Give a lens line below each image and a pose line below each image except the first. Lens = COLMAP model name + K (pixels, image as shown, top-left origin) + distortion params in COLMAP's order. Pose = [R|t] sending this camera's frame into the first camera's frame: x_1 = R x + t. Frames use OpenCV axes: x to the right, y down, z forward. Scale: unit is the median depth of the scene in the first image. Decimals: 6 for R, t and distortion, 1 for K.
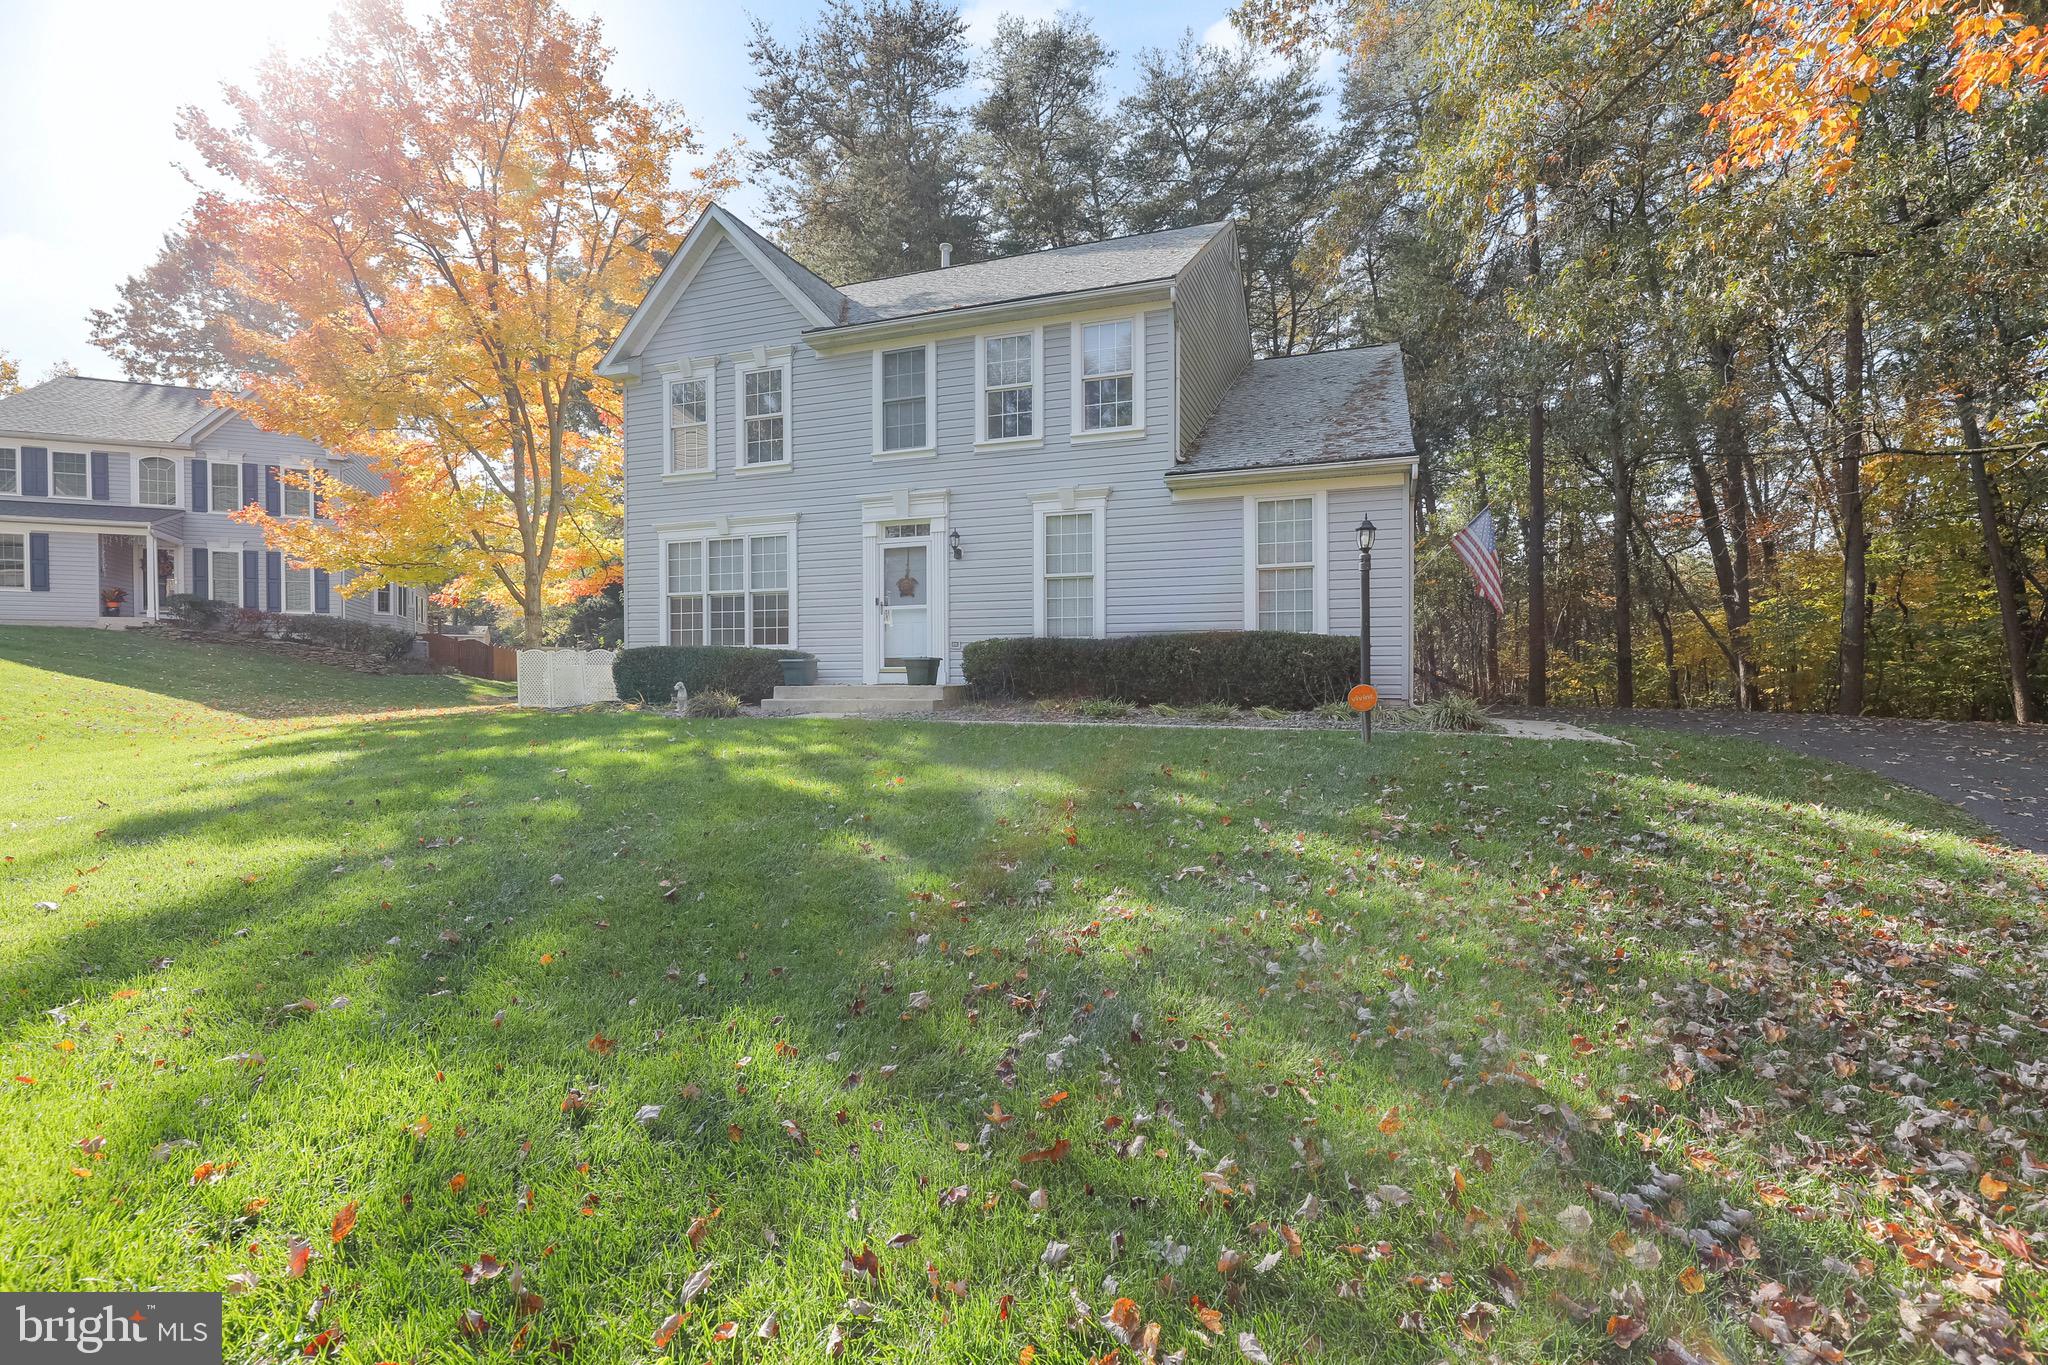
lens RADIAL K [[951.3, 0, 1030.1], [0, 951.3, 686.0], [0, 0, 1]] dist [-0.007117, 0.002138]
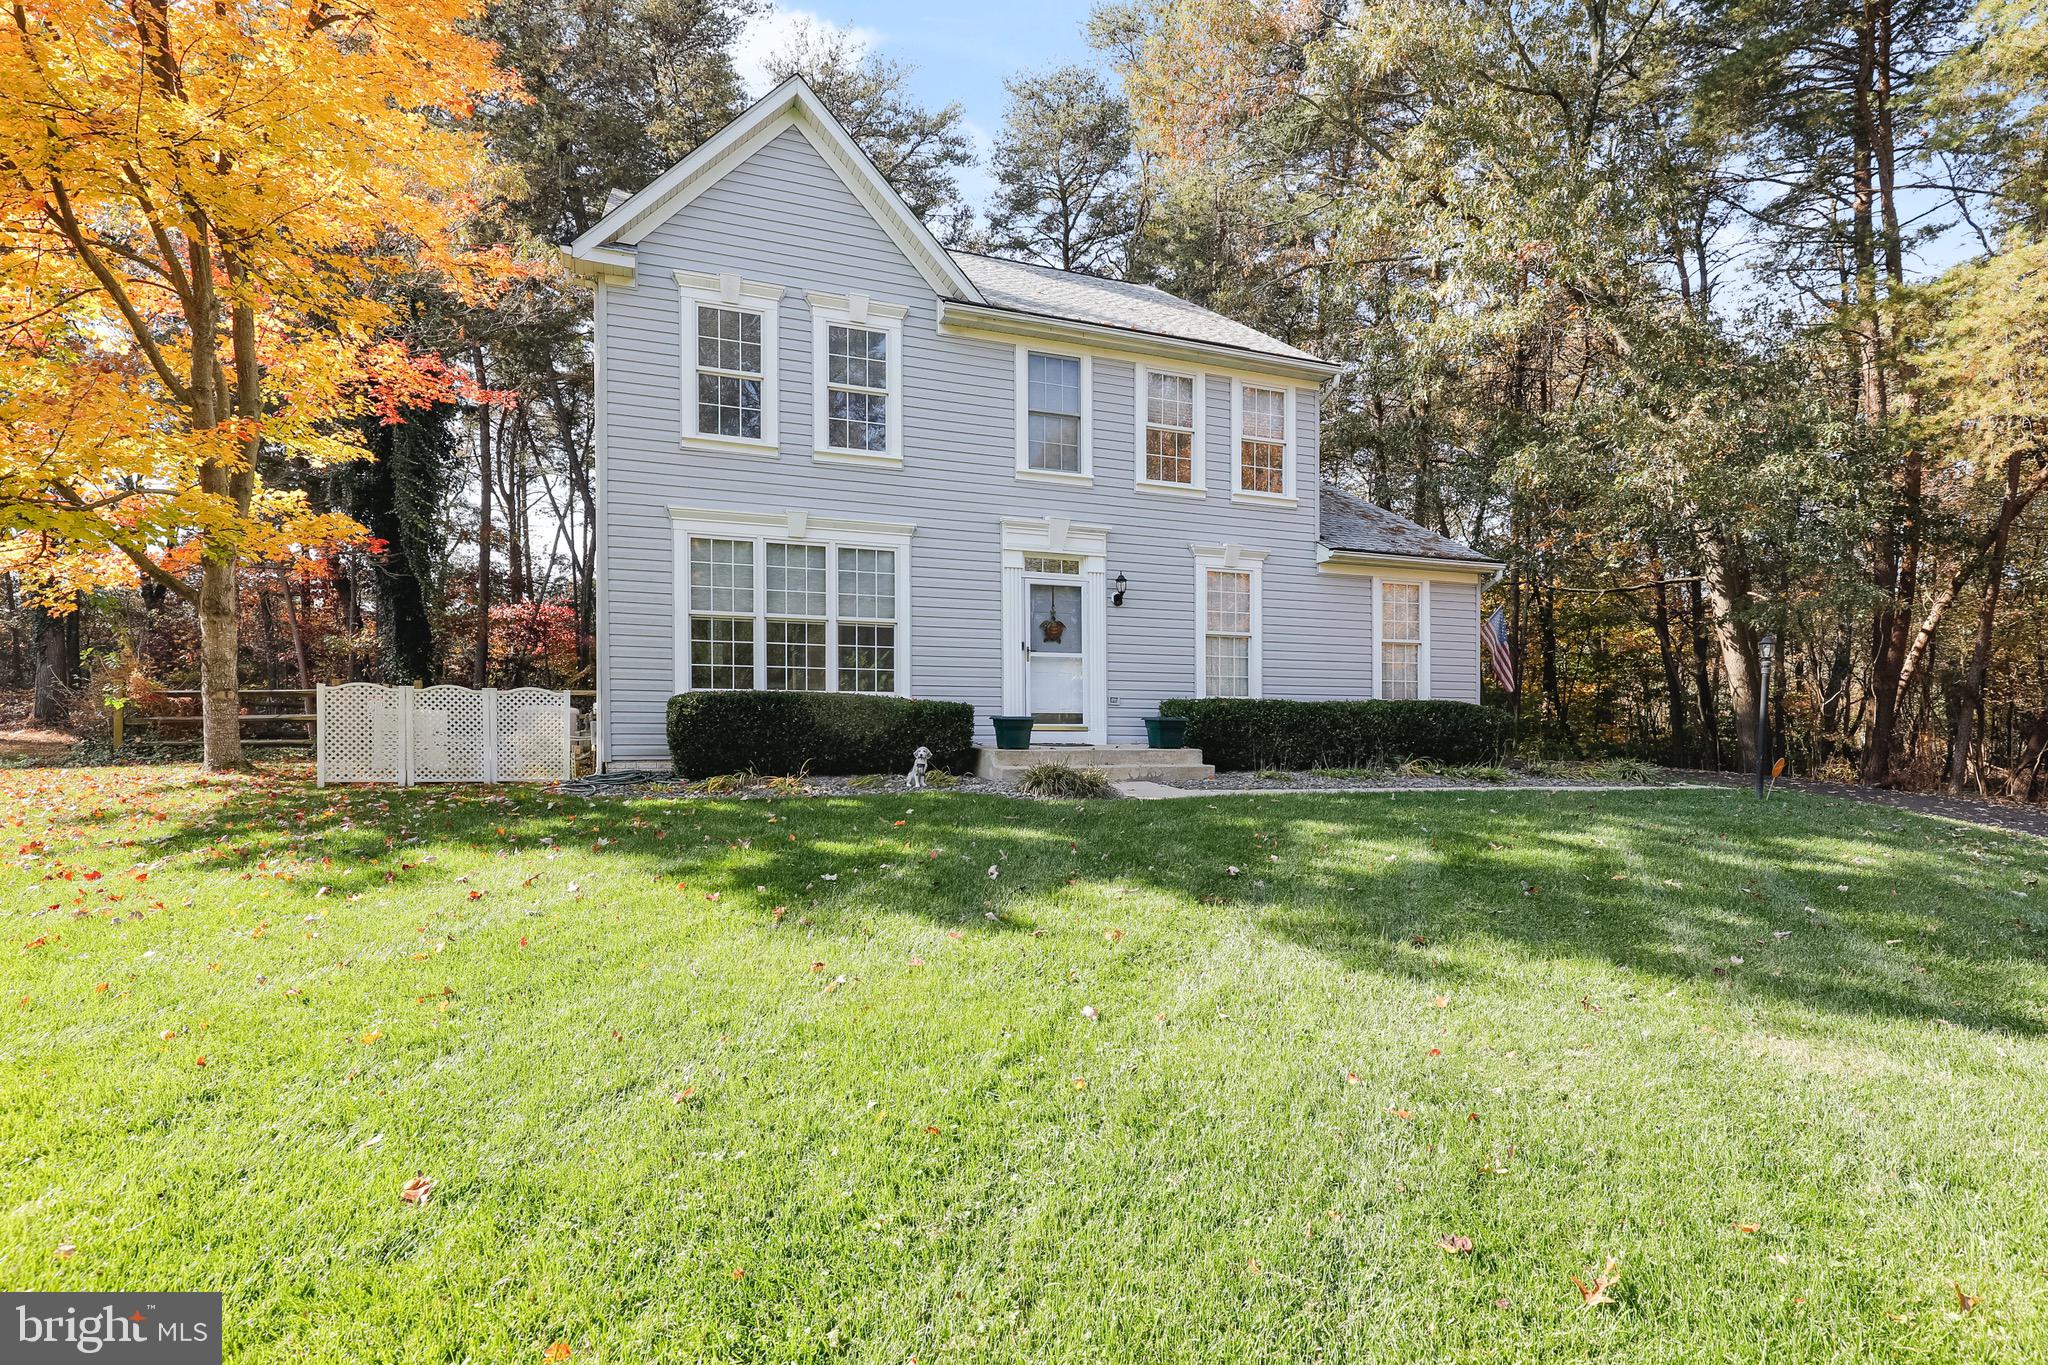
lens RADIAL K [[951.3, 0, 1080.1], [0, 951.3, 740.6], [0, 0, 1]] dist [-0.007117, 0.002138]
pose [[0.747845, -0.007502, 0.663831, -0.690735], [-0.005638, 0.999828, 0.017651, -0.019577], [-0.663849, -0.016943, 0.747675, 0.334437]]
